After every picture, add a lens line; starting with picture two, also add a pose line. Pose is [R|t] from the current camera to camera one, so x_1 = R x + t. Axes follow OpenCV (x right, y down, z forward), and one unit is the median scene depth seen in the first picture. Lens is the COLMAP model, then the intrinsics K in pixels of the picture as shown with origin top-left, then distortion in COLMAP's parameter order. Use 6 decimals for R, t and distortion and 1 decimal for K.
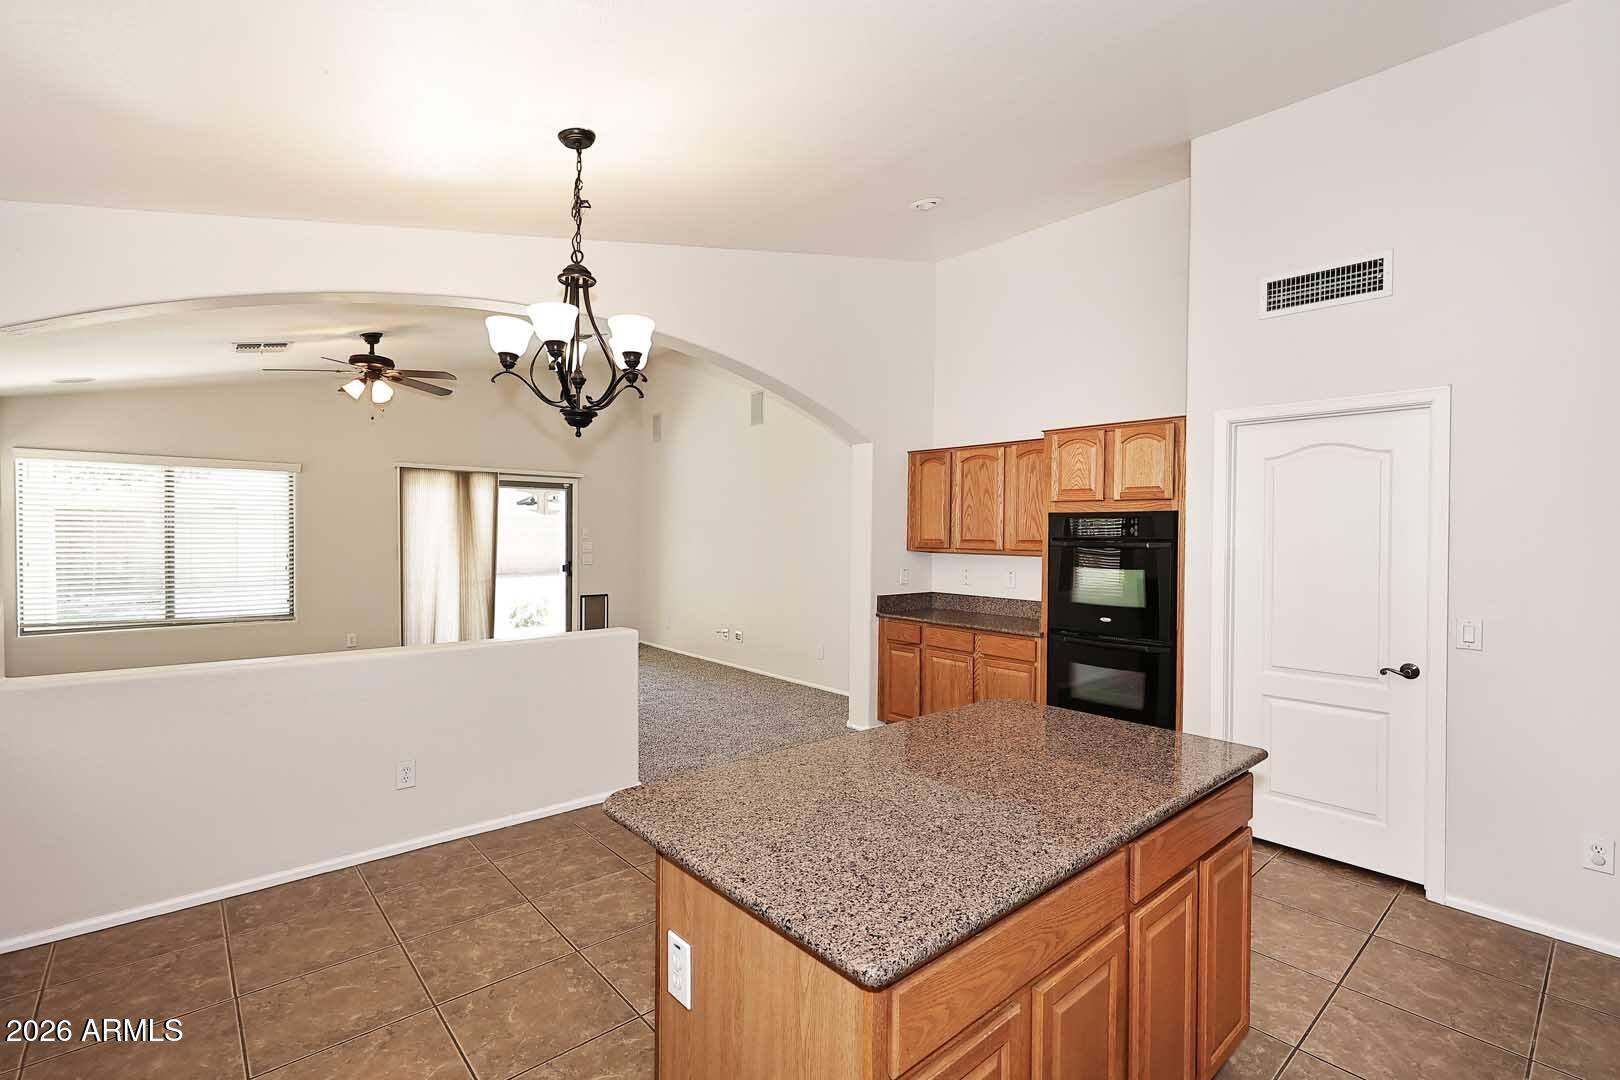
lens RADIAL K [[742.7, 0, 801.7], [0, 742.7, 541.0], [0, 0, 1]] dist [0.003074, 0.000574]
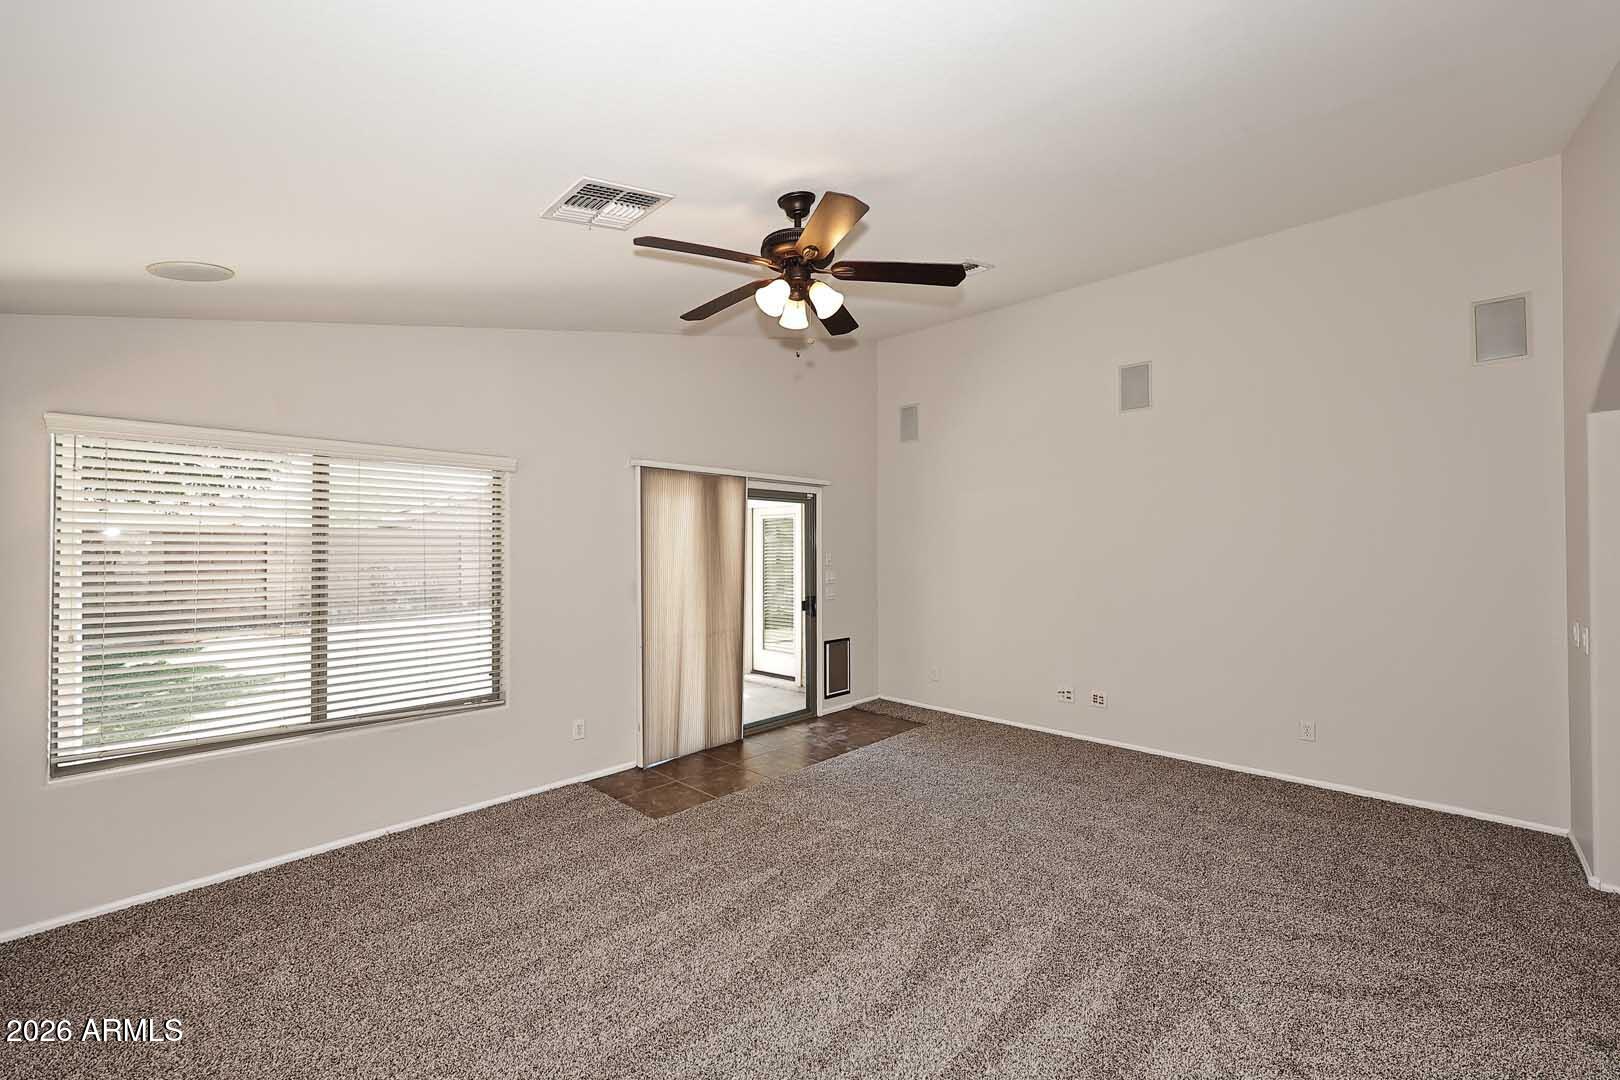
lens RADIAL K [[667.4, 0, 819.7], [0, 667.4, 537.8], [0, 0, 1]] dist [-0.000535, -0.000068]
pose [[0.995357, -0.006413, 0.096035, -0.412406], [0.008795, 0.999664, -0.024395, -0.017302], [-0.095847, 0.025126, 0.995079, 0.358340]]
